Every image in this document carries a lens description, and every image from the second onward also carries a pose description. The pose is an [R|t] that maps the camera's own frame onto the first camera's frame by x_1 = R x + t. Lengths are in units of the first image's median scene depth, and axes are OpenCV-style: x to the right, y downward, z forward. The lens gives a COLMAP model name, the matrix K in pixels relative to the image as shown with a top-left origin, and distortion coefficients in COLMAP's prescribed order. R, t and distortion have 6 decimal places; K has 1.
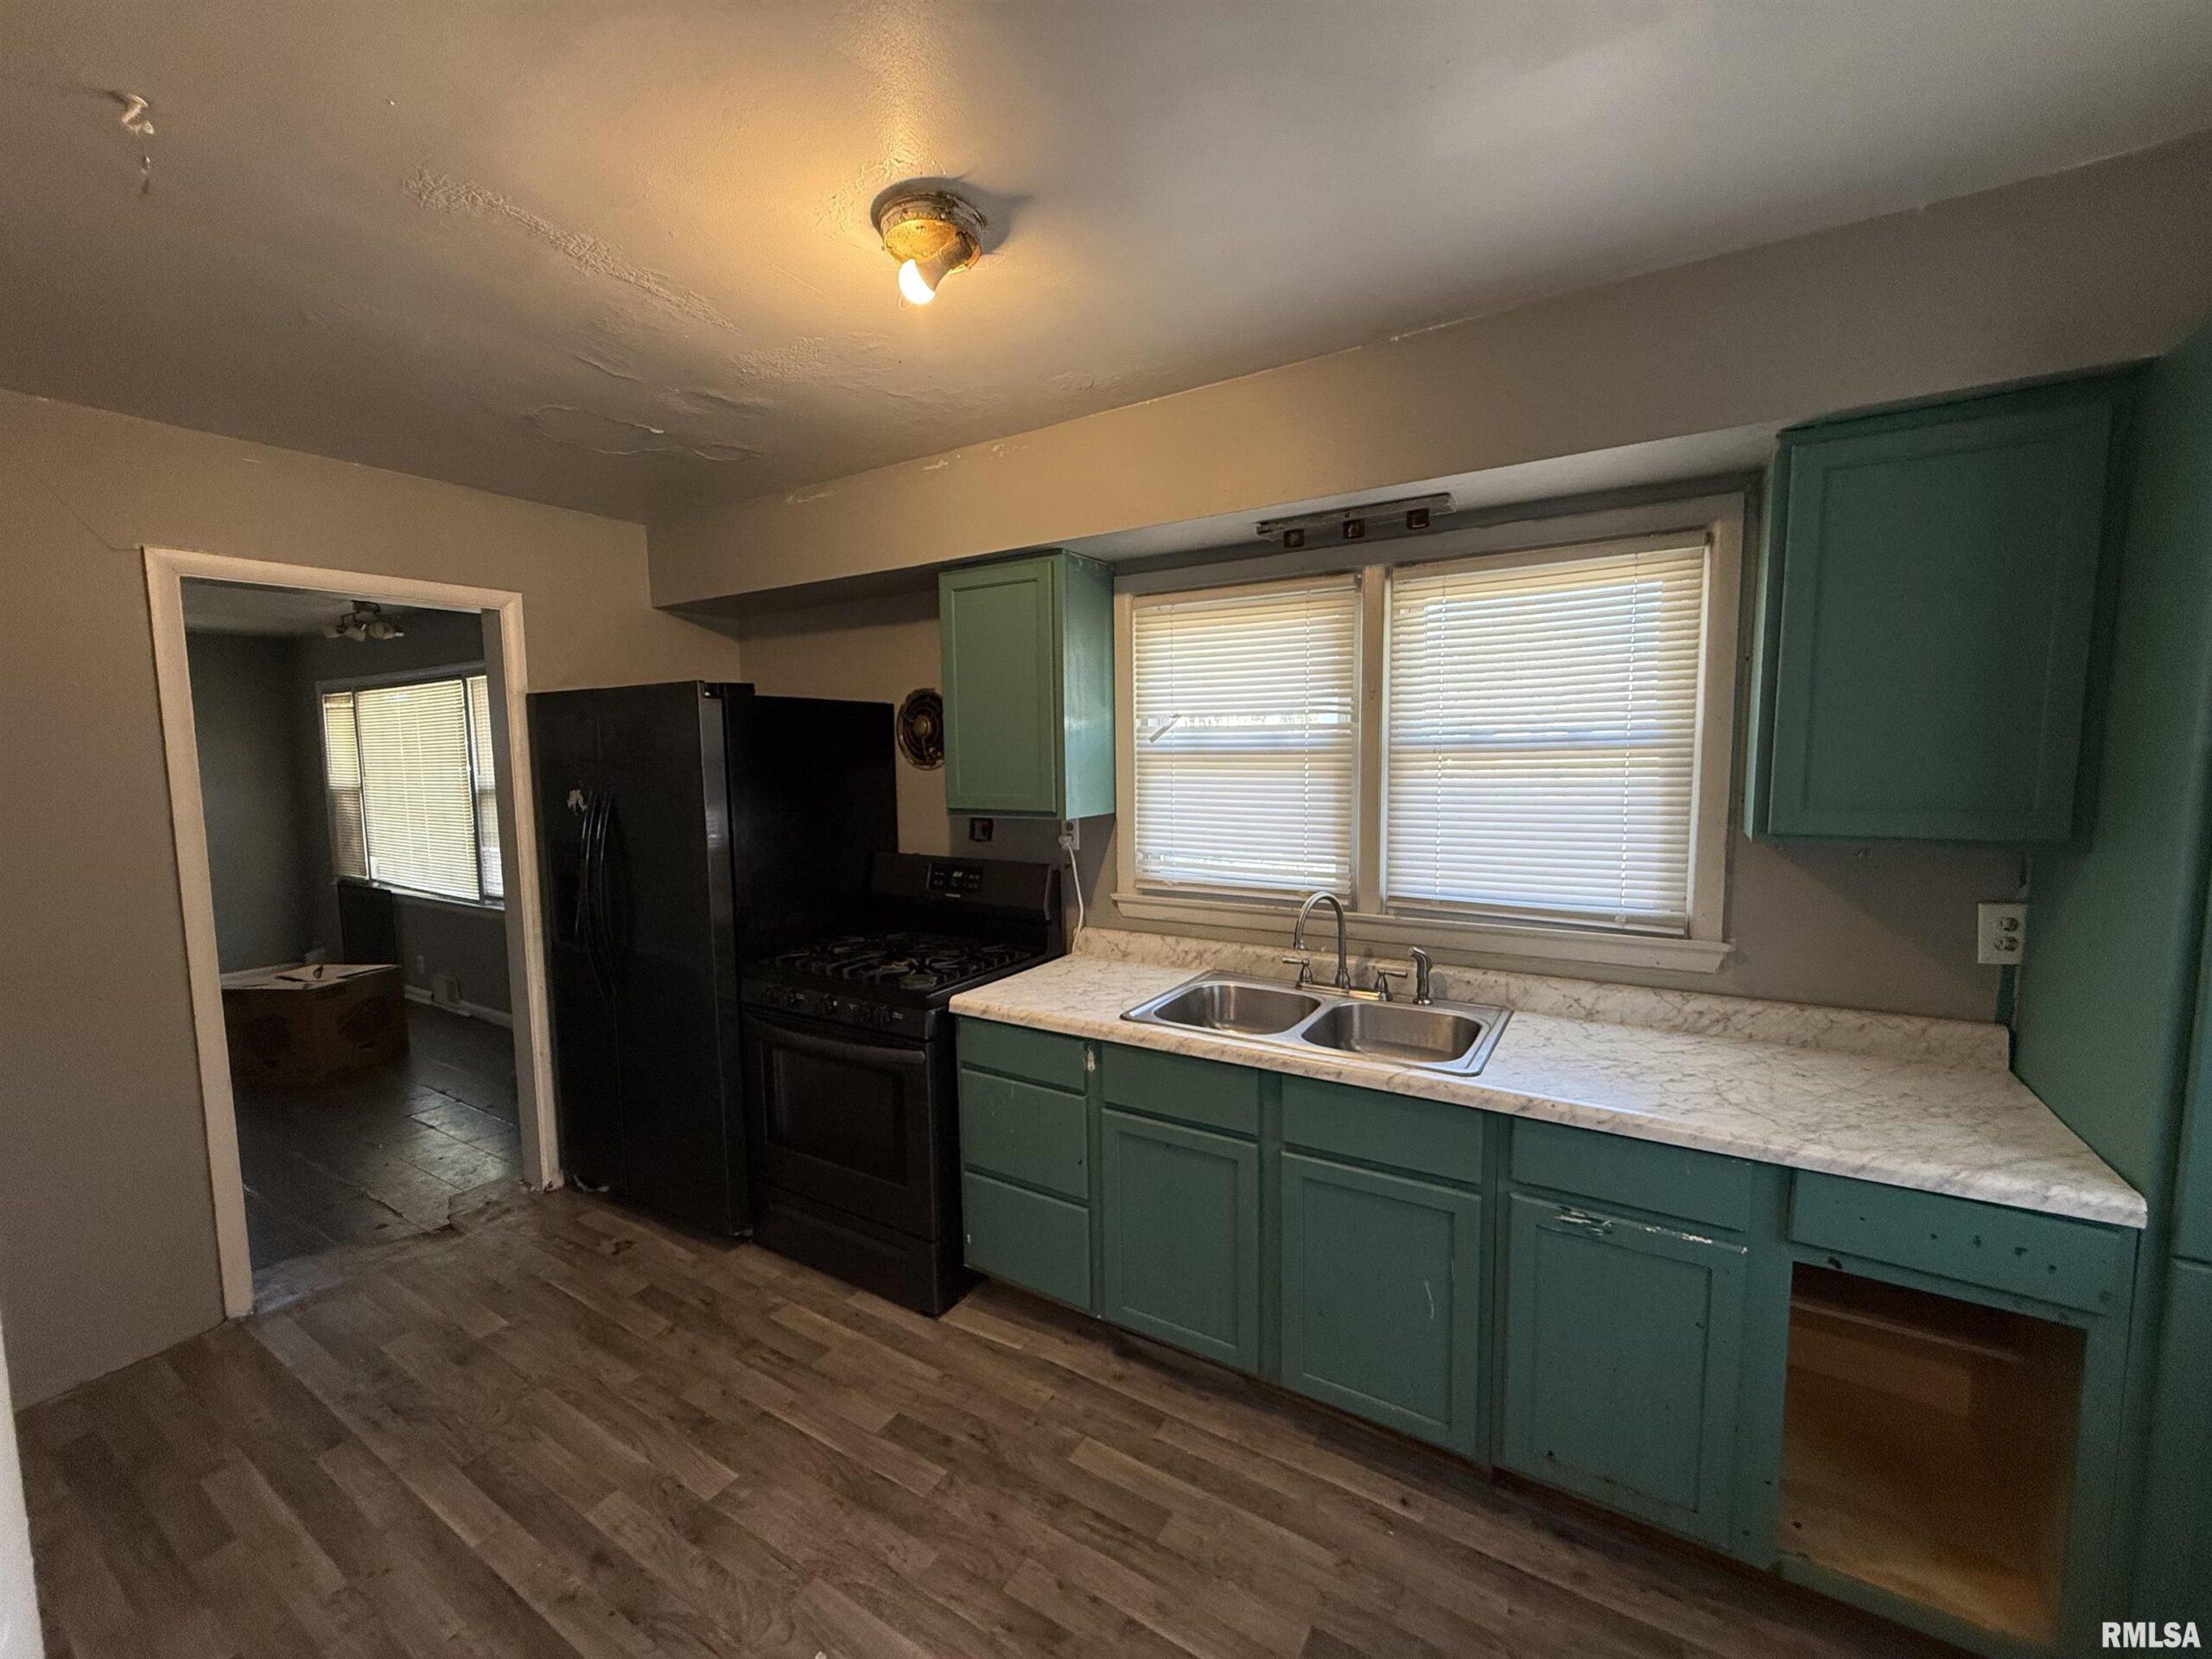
lens RADIAL K [[882.9, 0, 1103.5], [0, 882.9, 833.9], [0, 0, 1]] dist [-0.002045, 0.000317]
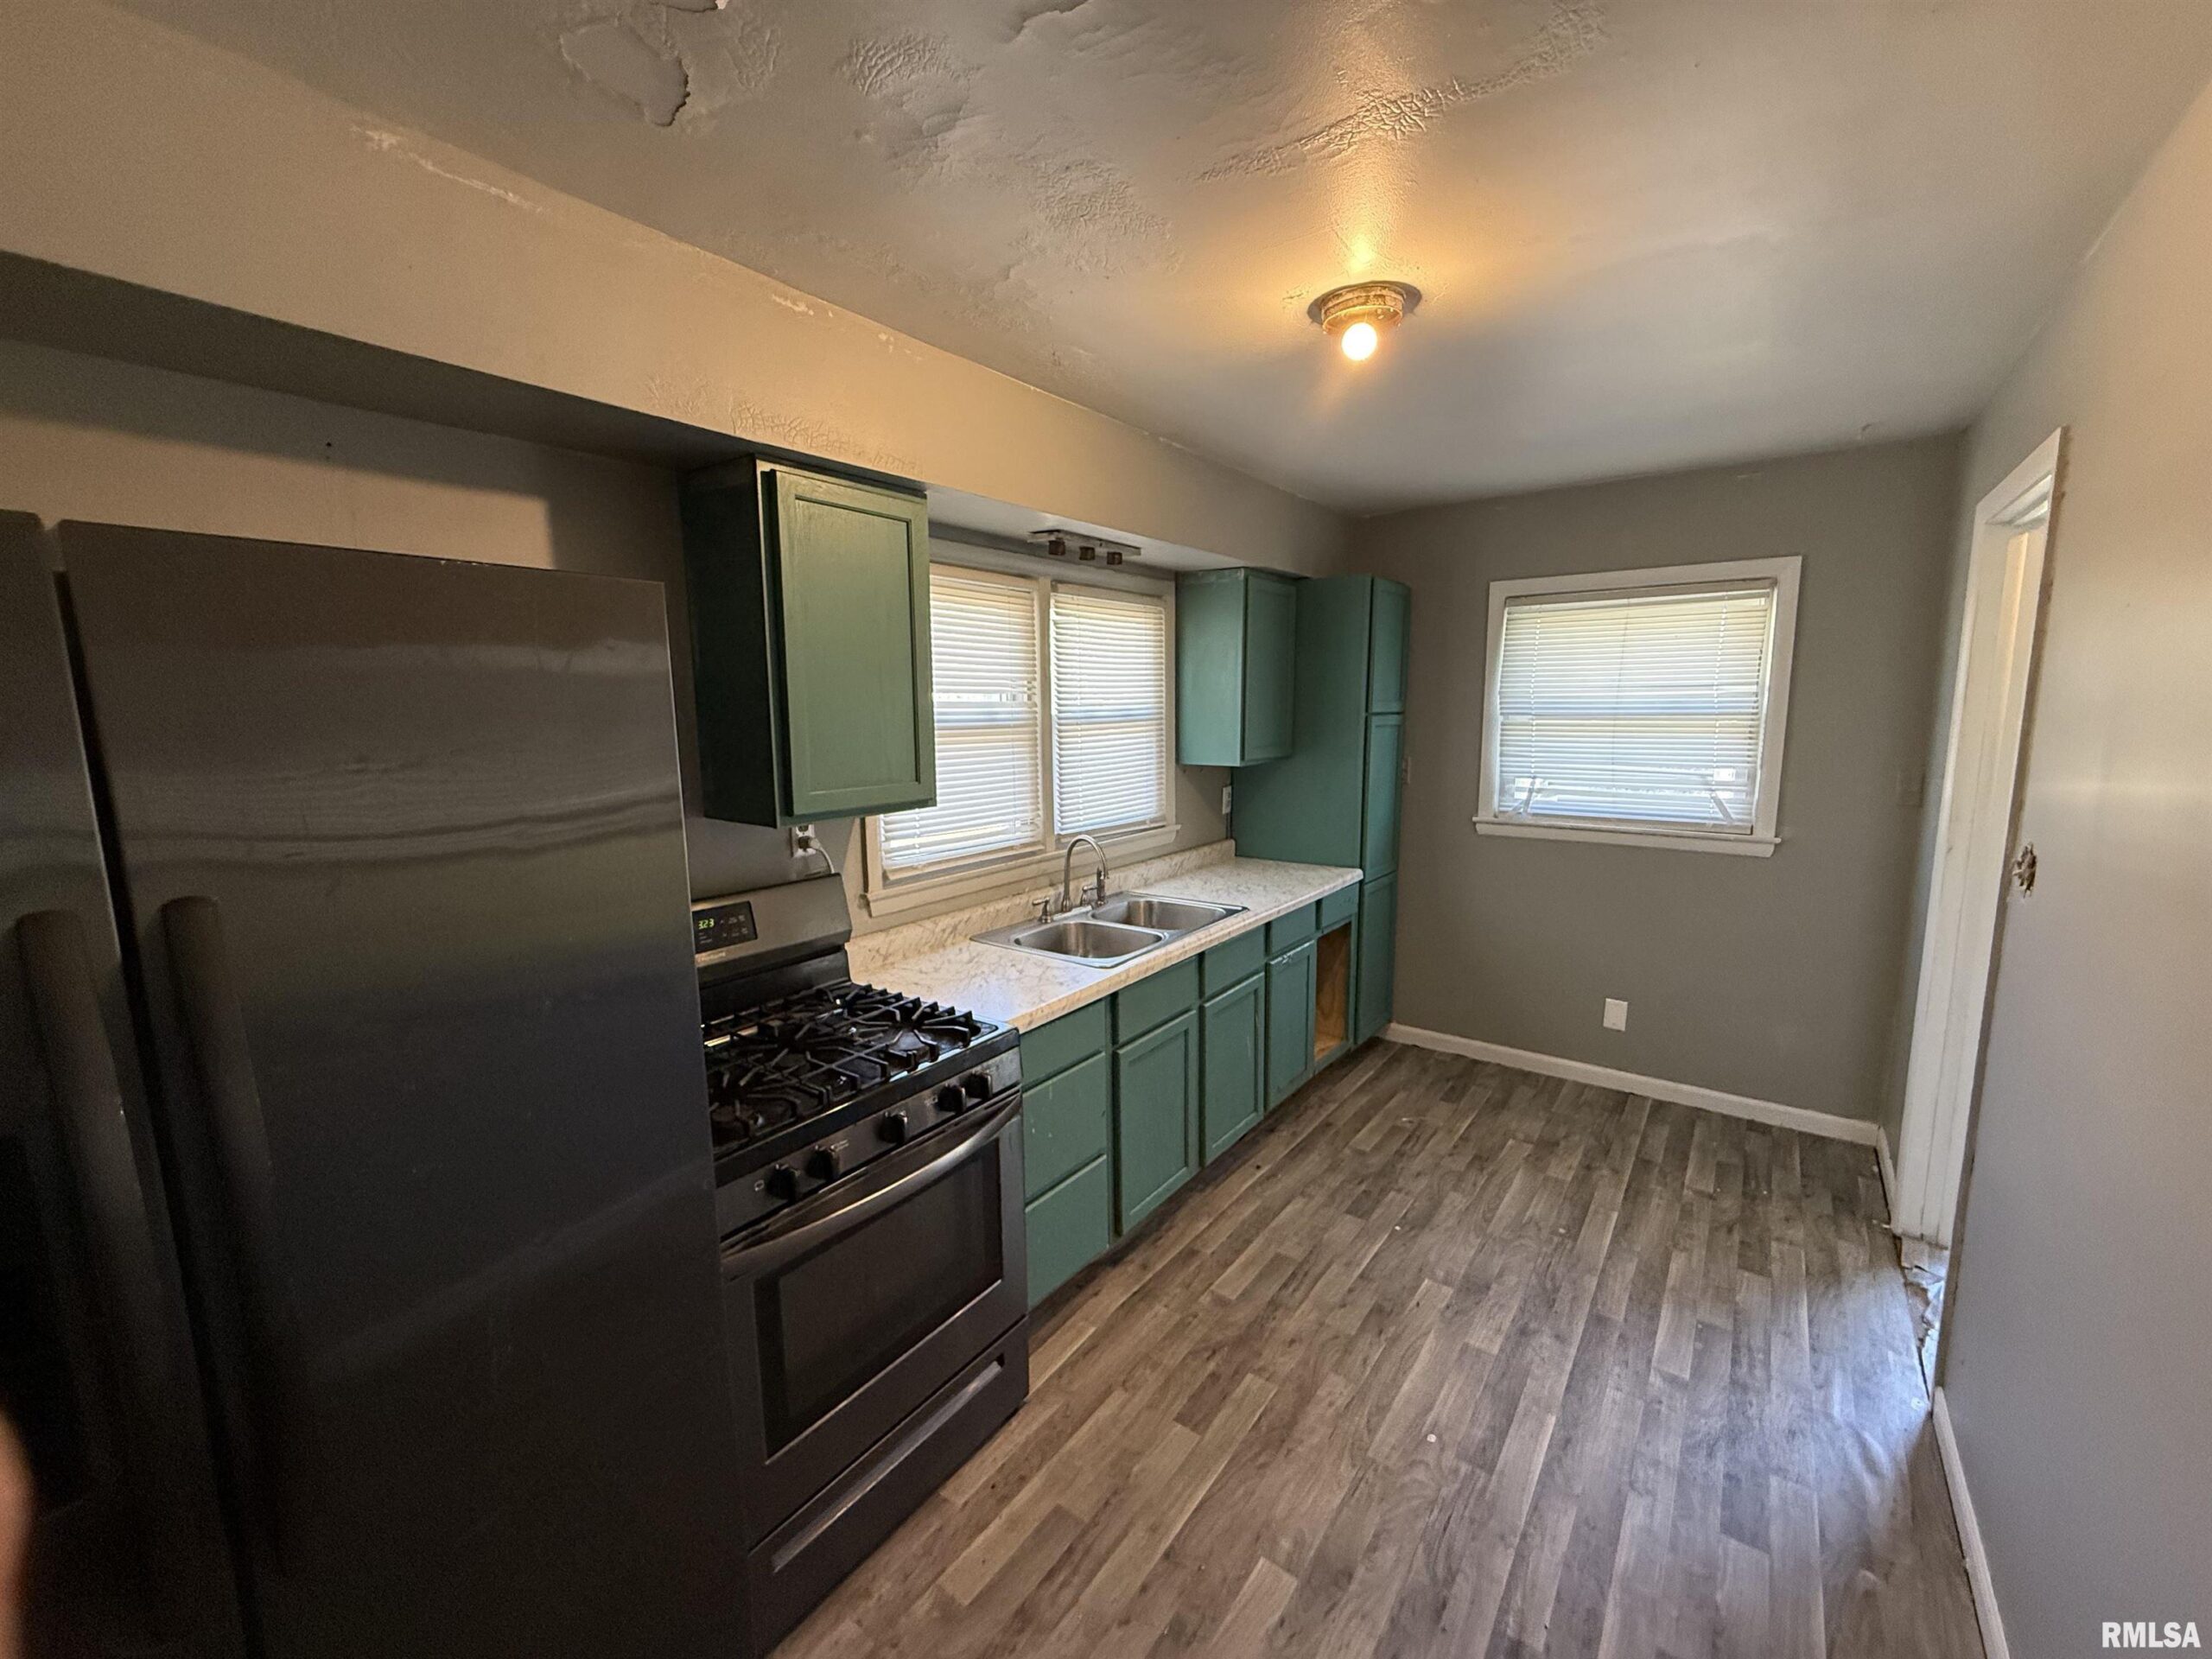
lens RADIAL K [[882.9, 0, 1099.2], [0, 882.9, 832.6], [0, 0, 1]] dist [-0.002045, 0.000317]
pose [[0.093852, -0.130782, 0.986959, -1.186049], [0.104292, 0.987172, 0.120892, -0.105842], [-0.990109, 0.091586, 0.106287, 0.989266]]
